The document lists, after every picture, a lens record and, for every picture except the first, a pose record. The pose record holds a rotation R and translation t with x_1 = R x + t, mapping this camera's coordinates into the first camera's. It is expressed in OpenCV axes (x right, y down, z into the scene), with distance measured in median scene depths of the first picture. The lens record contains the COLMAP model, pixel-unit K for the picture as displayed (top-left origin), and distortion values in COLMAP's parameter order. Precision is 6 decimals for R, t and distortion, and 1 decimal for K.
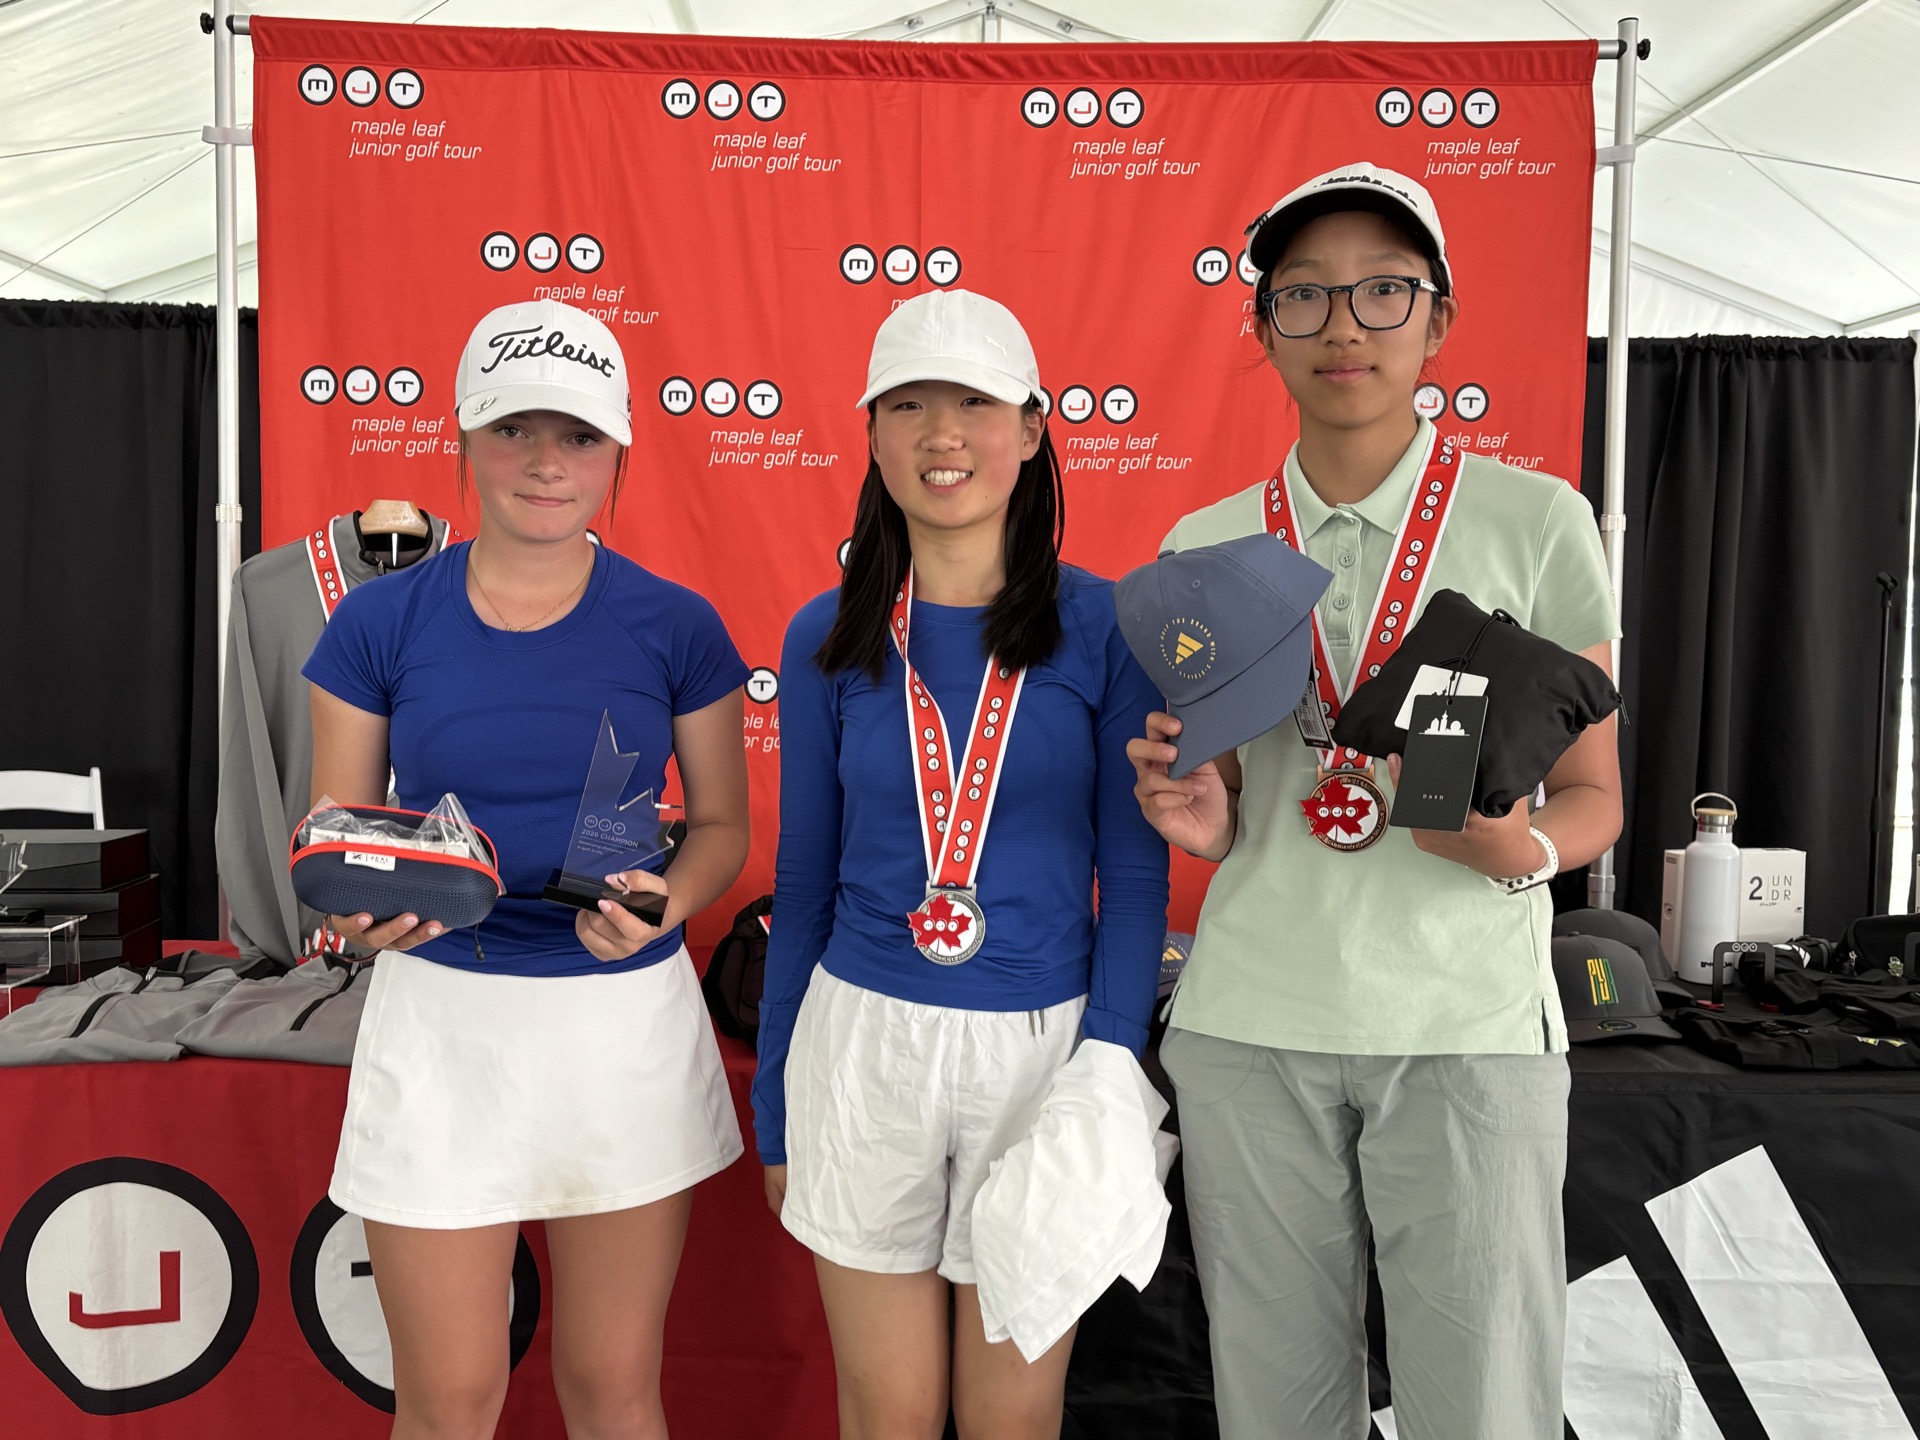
lens RADIAL K [[1679.2, 0, 939.4], [0, 1679.2, 737.1], [0, 0, 1]] dist [0.027509, -0.007792]
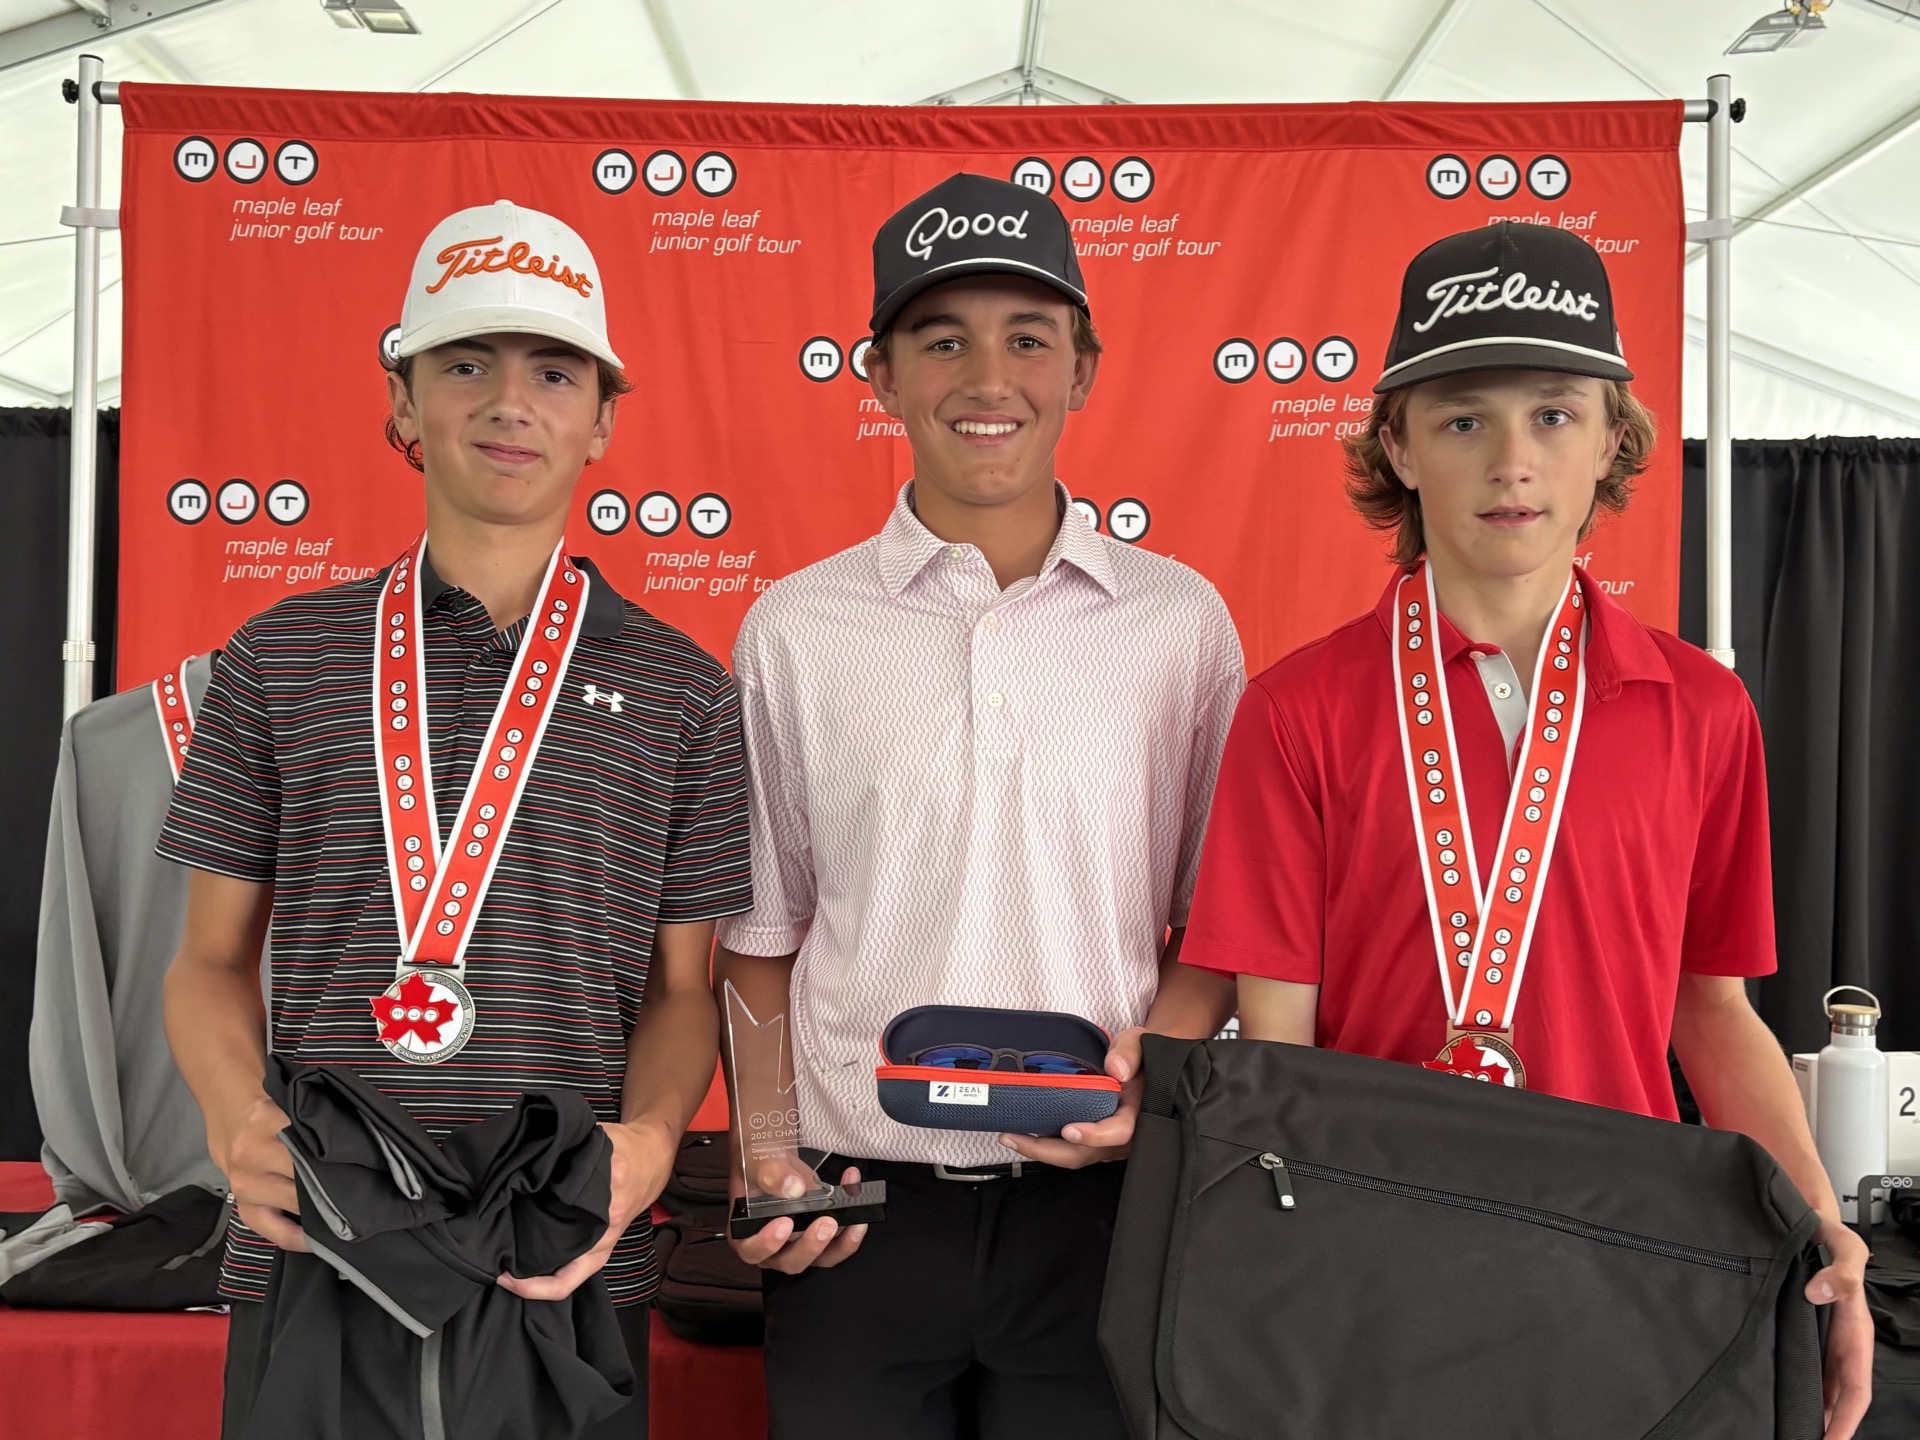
lens RADIAL K [[1858.5, 0, 961.8], [0, 1858.5, 744.2], [0, 0, 1]] dist [0.019308, 0.000000]
pose [[0.999898, -0.001497, -0.014186, 0.036533], [0.000490, 0.997493, -0.070758, -0.019652], [0.014257, 0.070744, 0.997393, 0.074543]]
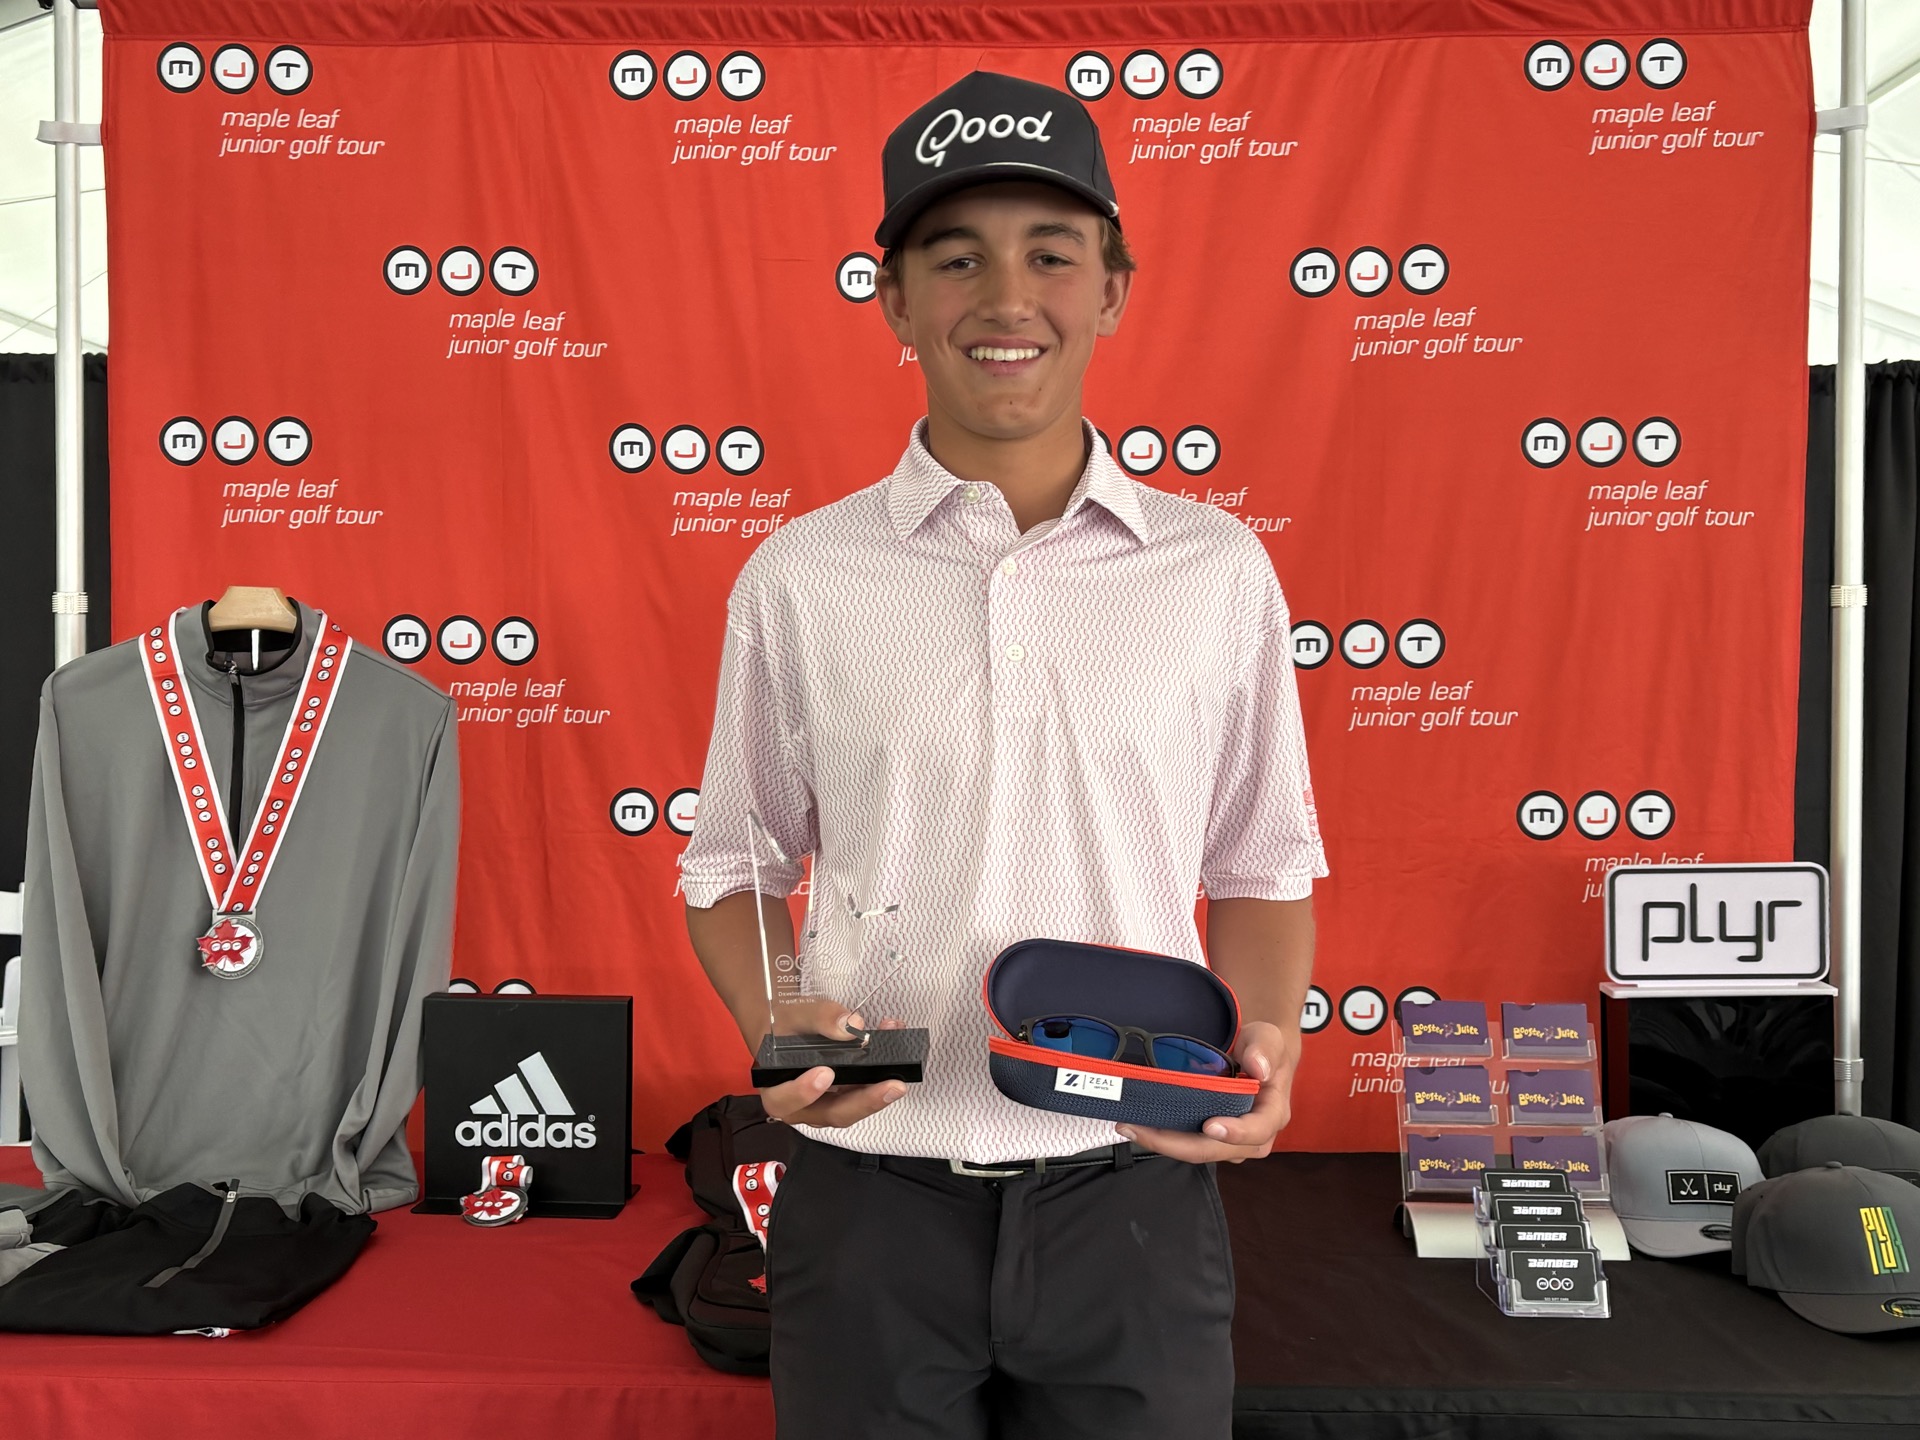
lens RADIAL K [[1801.2, 0, 937.5], [0, 1801.2, 734.5], [0, 0, 1]] dist [0.017256, 0.000000]
pose [[0.999074, -0.007668, -0.042345, 0.022234], [0.005899, 0.999111, -0.041743, -0.033389], [0.042628, 0.041455, 0.998231, 0.173131]]
